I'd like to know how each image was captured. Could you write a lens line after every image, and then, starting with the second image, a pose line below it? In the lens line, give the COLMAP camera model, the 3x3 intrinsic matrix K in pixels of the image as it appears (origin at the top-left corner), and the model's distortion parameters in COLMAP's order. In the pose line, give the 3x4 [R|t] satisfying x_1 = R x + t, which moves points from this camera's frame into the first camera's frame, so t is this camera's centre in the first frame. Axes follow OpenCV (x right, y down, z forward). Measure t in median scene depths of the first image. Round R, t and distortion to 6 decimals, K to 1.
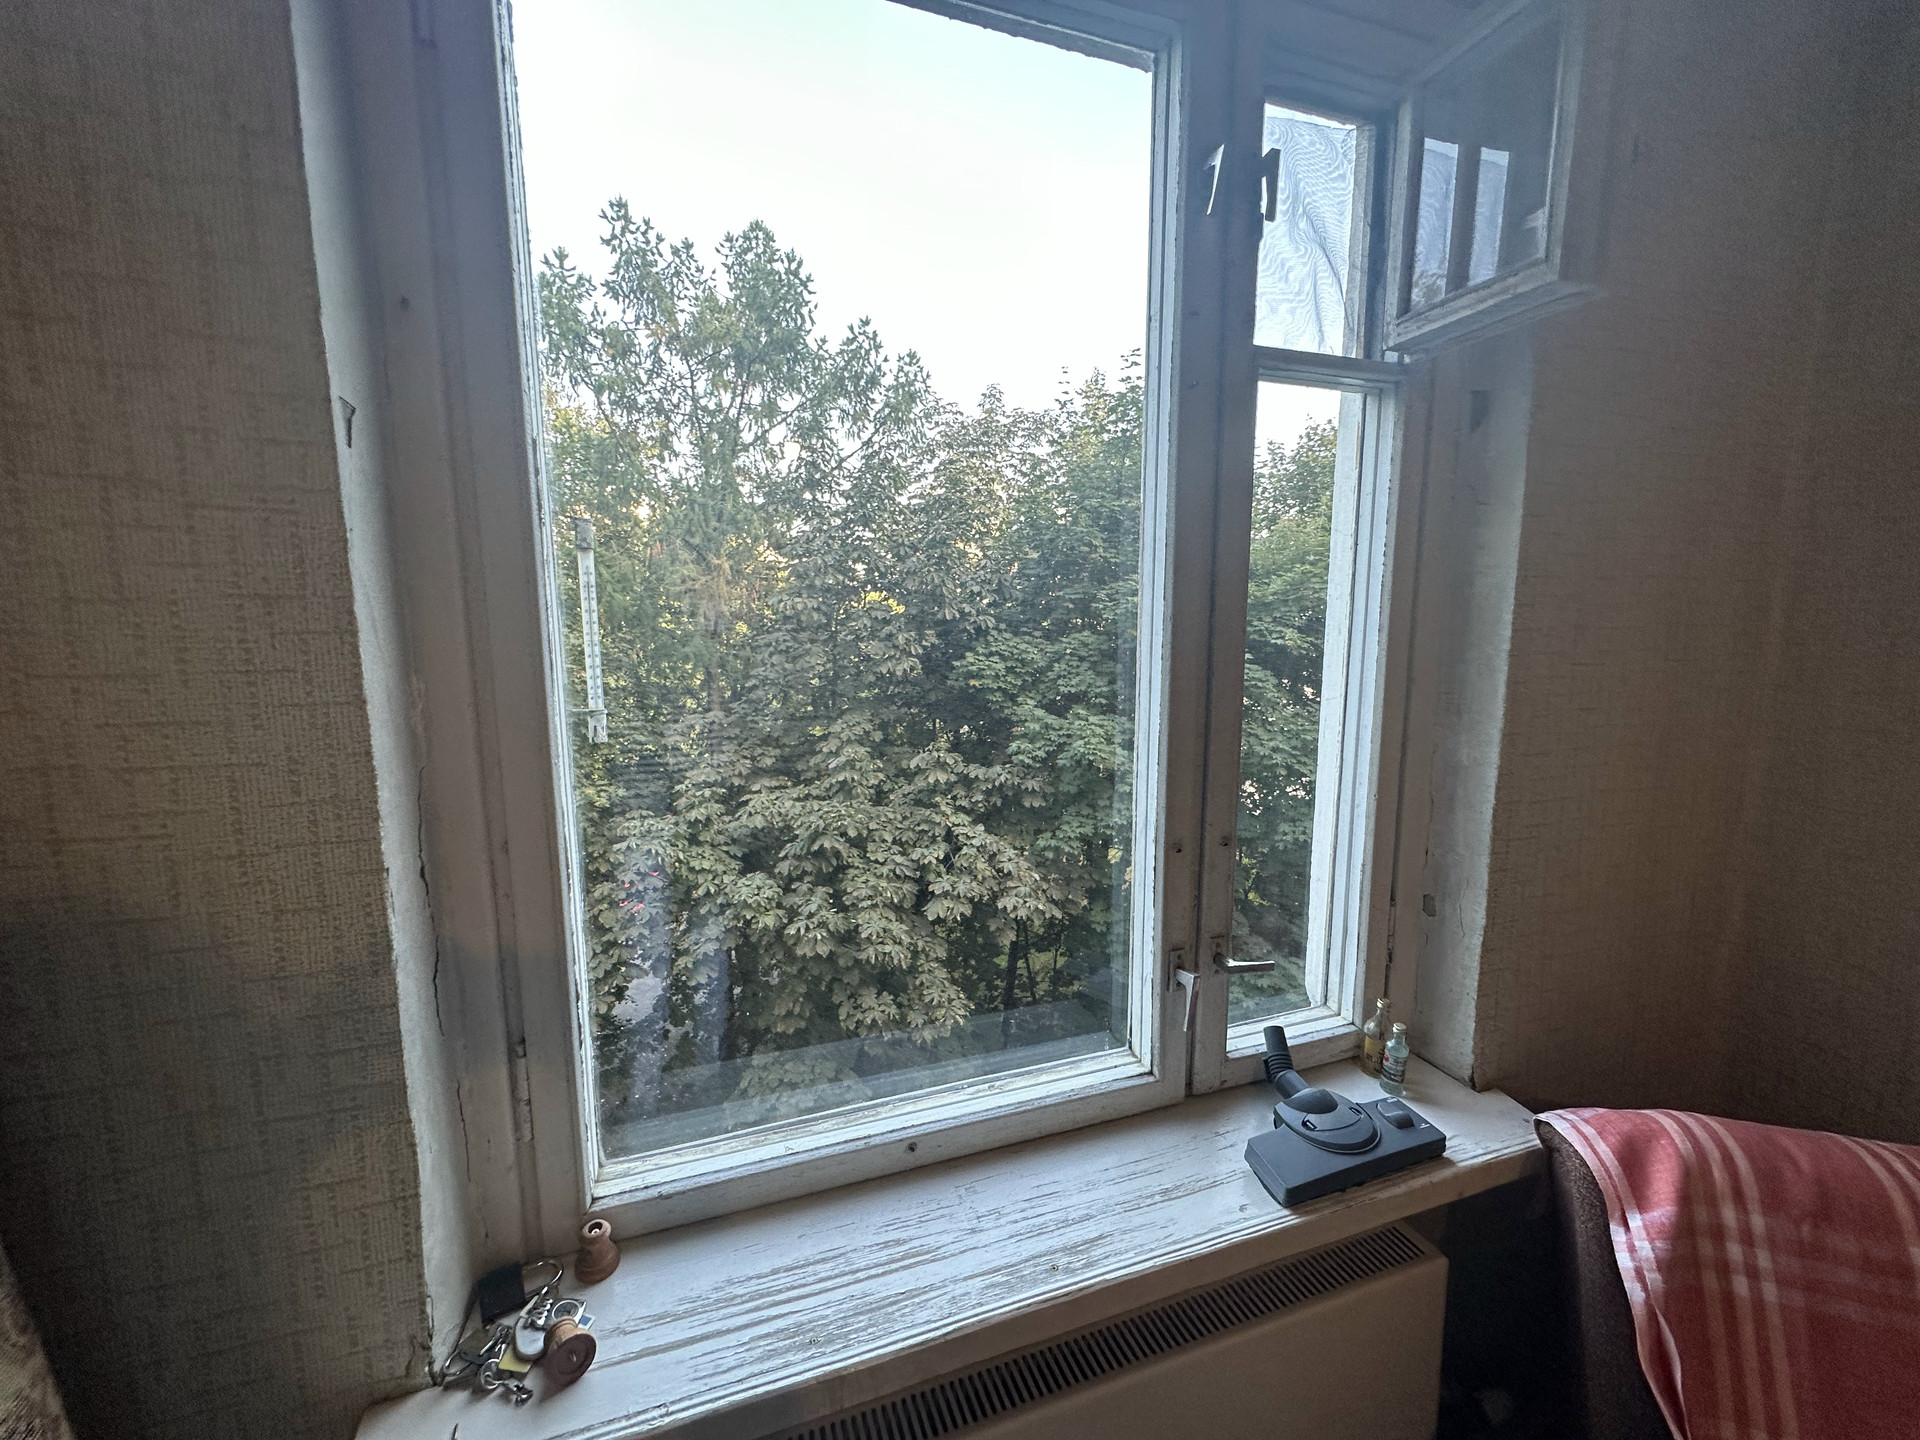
lens RADIAL K [[764.7, 0, 957.9], [0, 764.7, 715.8], [0, 0, 1]] dist [-0.004332, 0.000701]
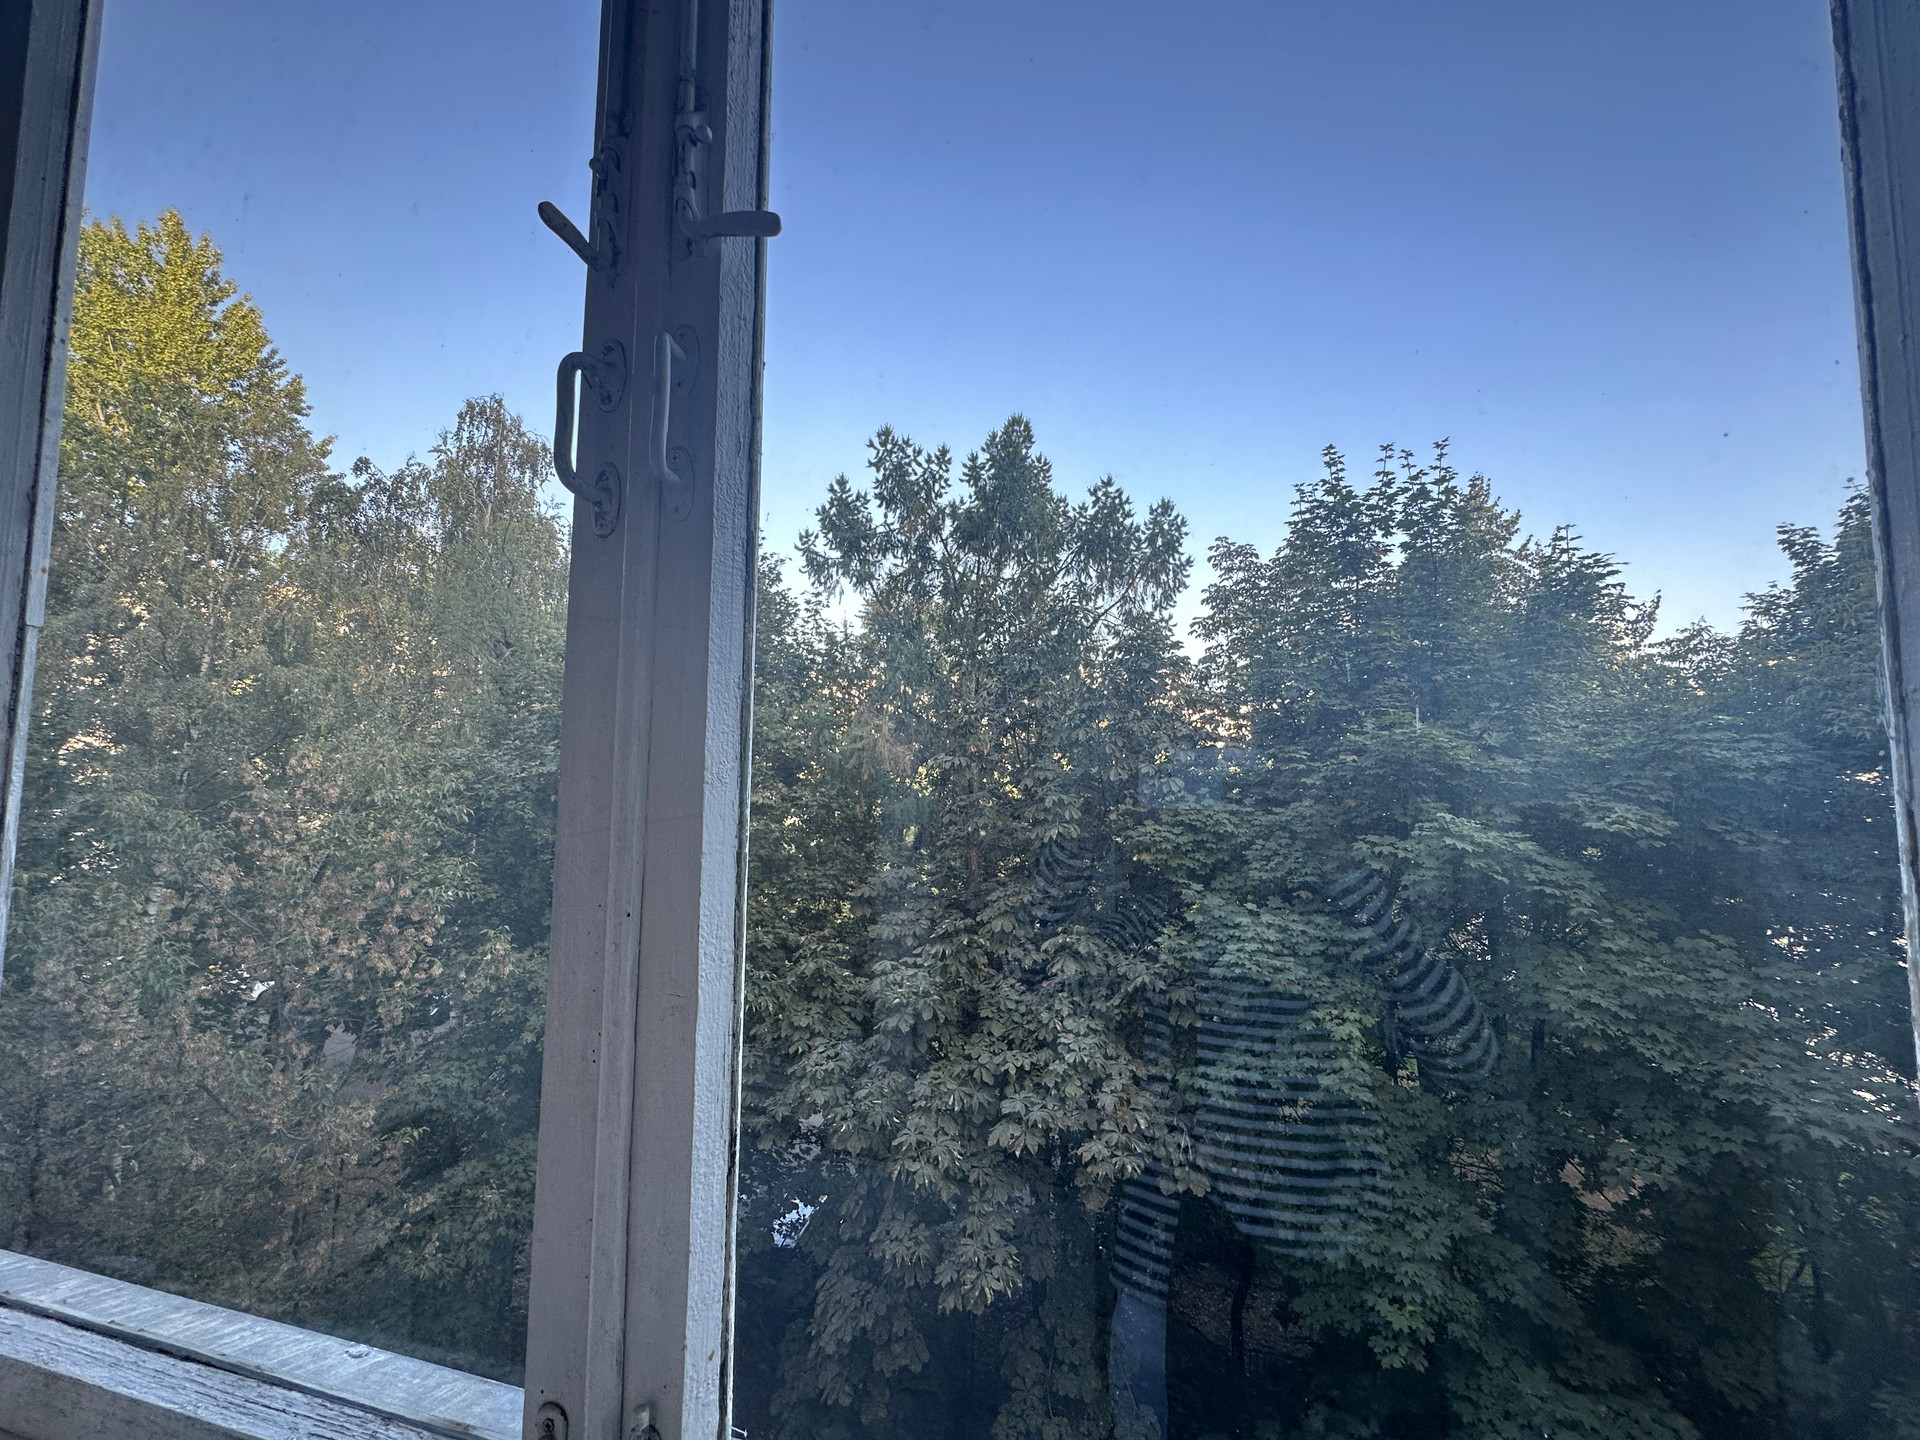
lens RADIAL K [[764.7, 0, 959.8], [0, 764.7, 719.0], [0, 0, 1]] dist [-0.004332, 0.000701]
pose [[0.832503, -0.028943, -0.553264, 0.310889], [-0.086566, 0.979573, -0.181501, -0.021622], [0.547216, 0.198994, 0.812992, 0.178794]]
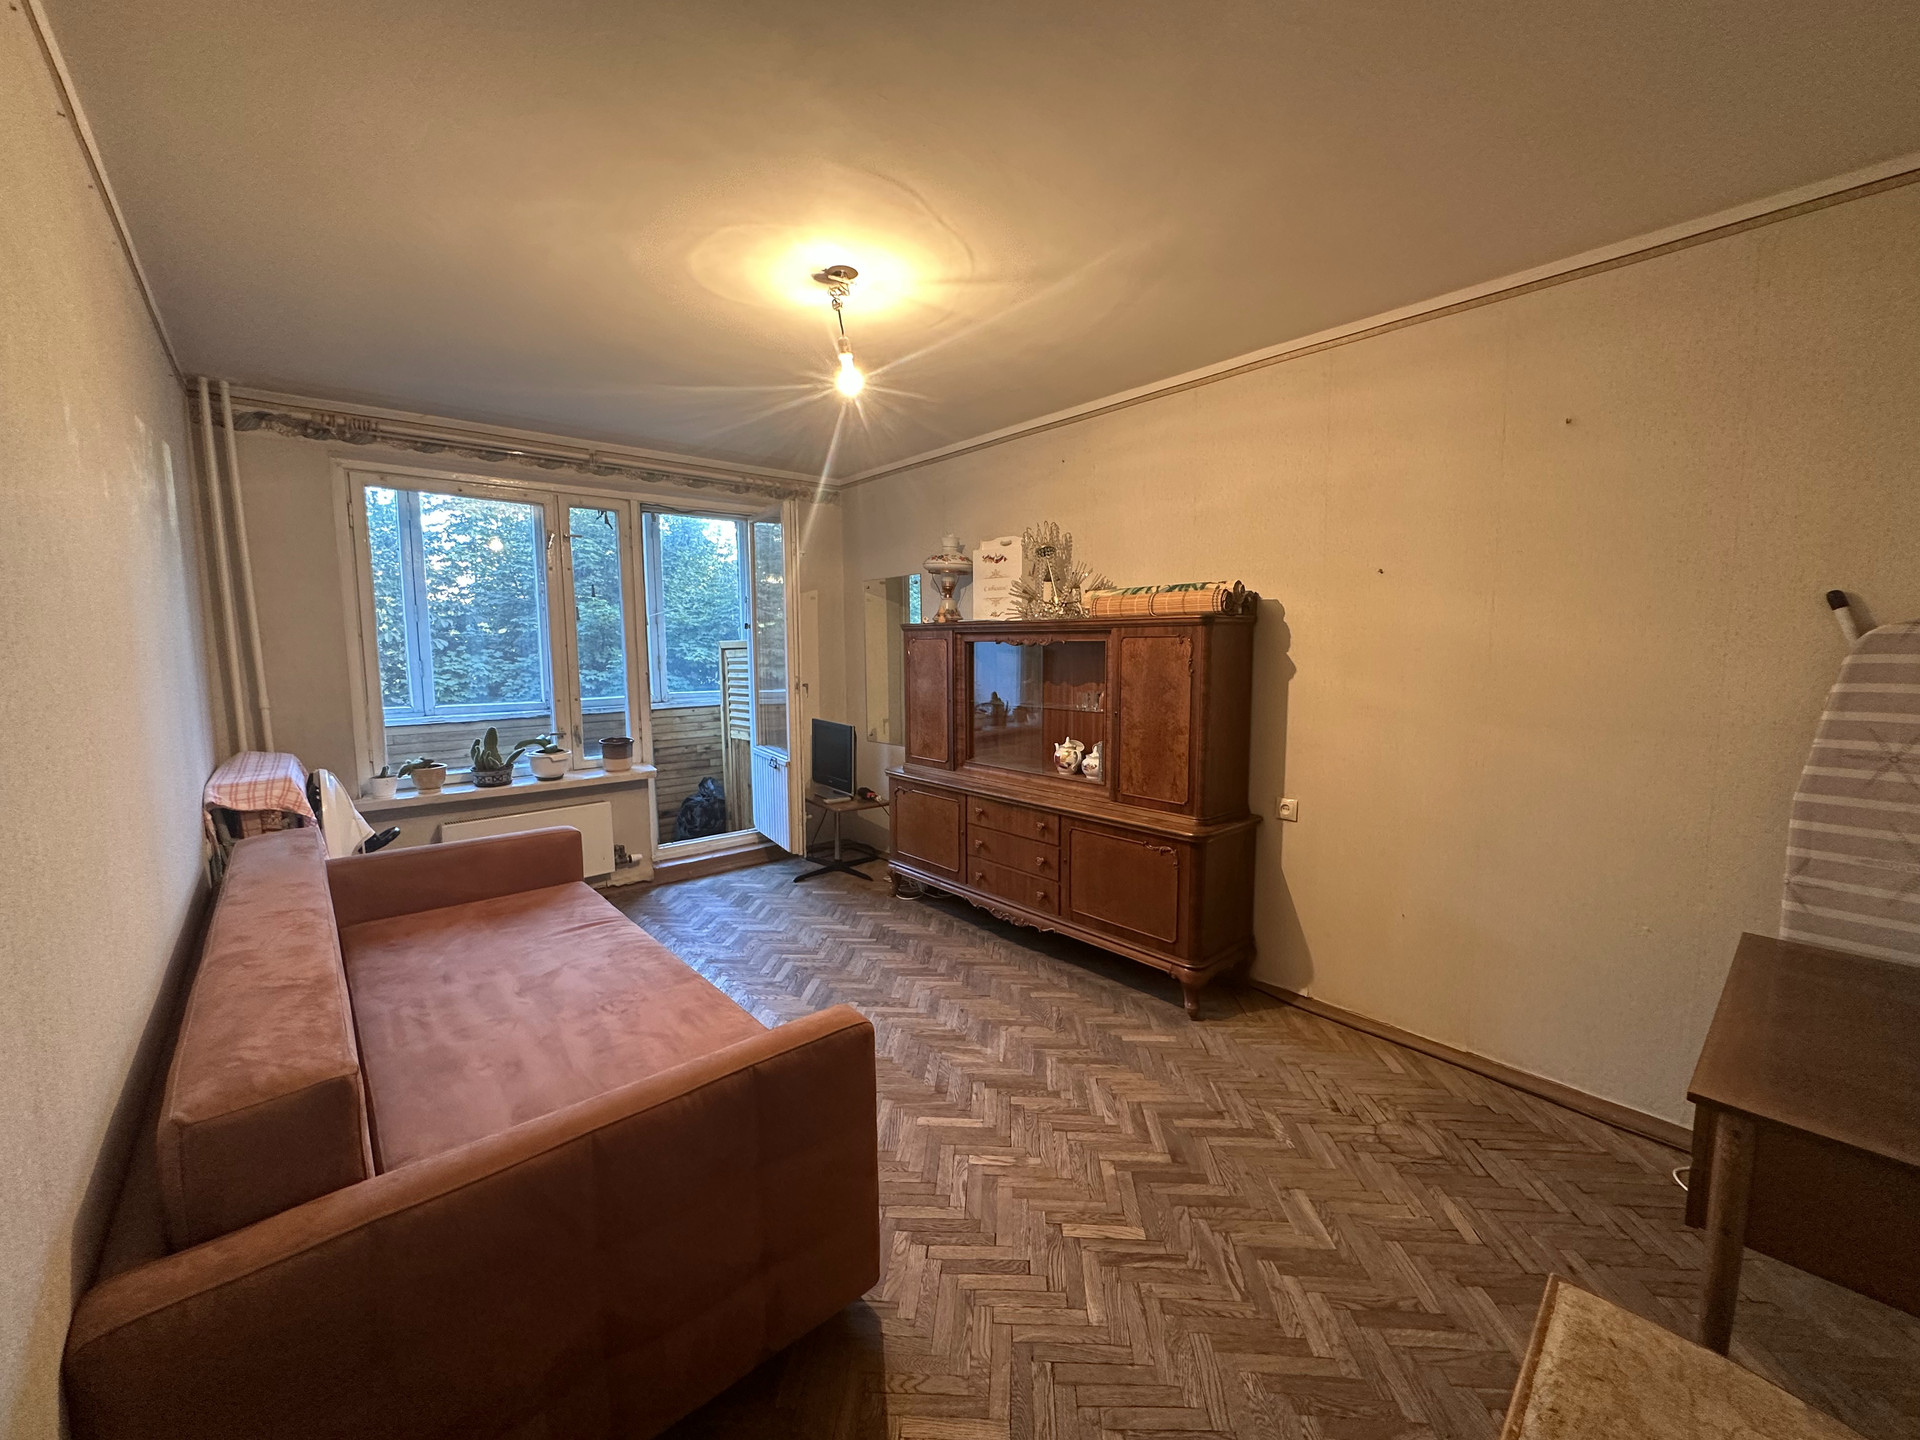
lens RADIAL K [[764.7, 0, 953.5], [0, 764.7, 719.9], [0, 0, 1]] dist [-0.004332, 0.000701]
pose [[0.927259, -0.041862, 0.372073, 0.322318], [0.052665, 0.998433, -0.018913, 0.051572], [-0.370699, 0.037132, 0.928011, -0.335442]]
